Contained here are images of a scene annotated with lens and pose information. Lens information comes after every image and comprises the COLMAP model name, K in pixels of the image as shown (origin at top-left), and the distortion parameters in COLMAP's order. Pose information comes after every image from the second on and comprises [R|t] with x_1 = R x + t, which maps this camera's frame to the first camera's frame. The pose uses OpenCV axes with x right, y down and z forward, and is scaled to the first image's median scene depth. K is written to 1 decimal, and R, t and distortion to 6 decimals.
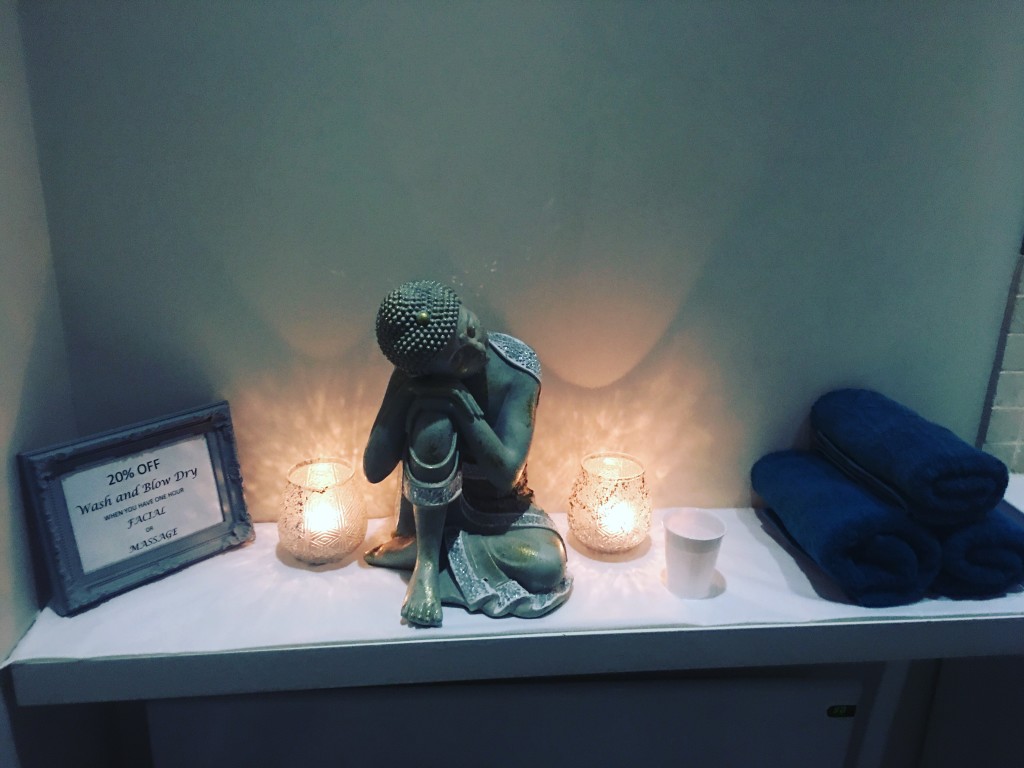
lens RADIAL K [[880.1, 0, 512.0], [0, 880.1, 384.0], [0, 0, 1]] dist [0.061596, -0.129376]
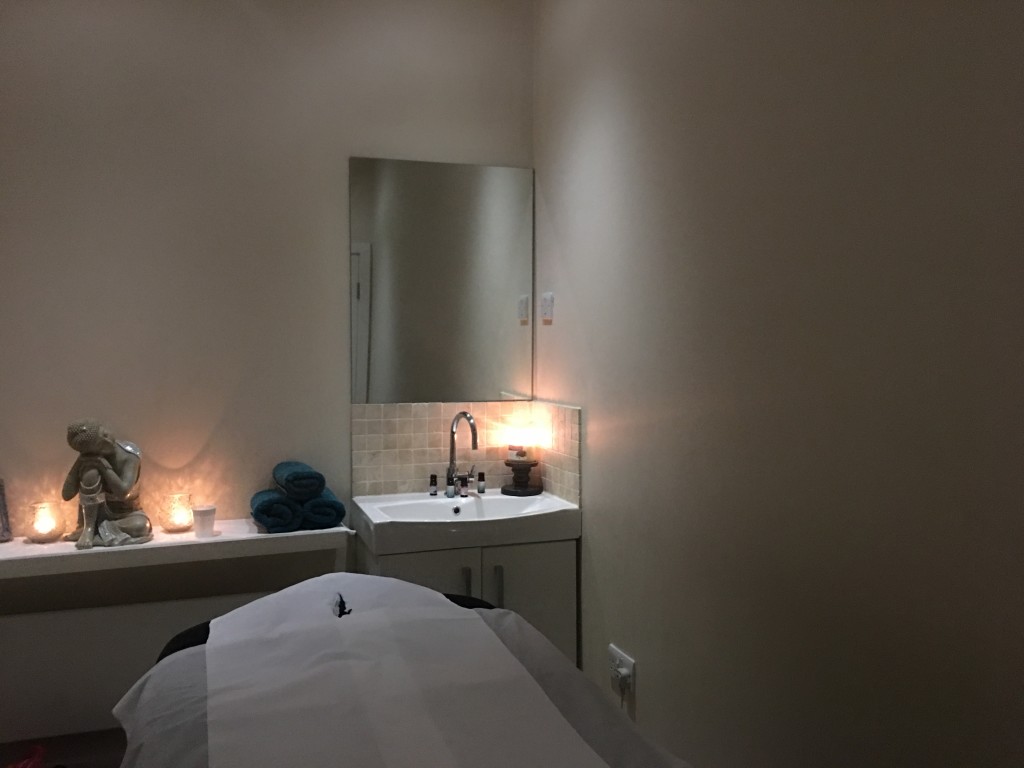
lens RADIAL K [[880.1, 0, 512.0], [0, 880.1, 384.0], [0, 0, 1]] dist [0.061596, -0.129376]
pose [[0.973200, -0.044655, 0.225582, 0.511900], [0.105055, 0.958951, -0.263394, 0.581129], [-0.204561, 0.280034, 0.937942, -1.675198]]
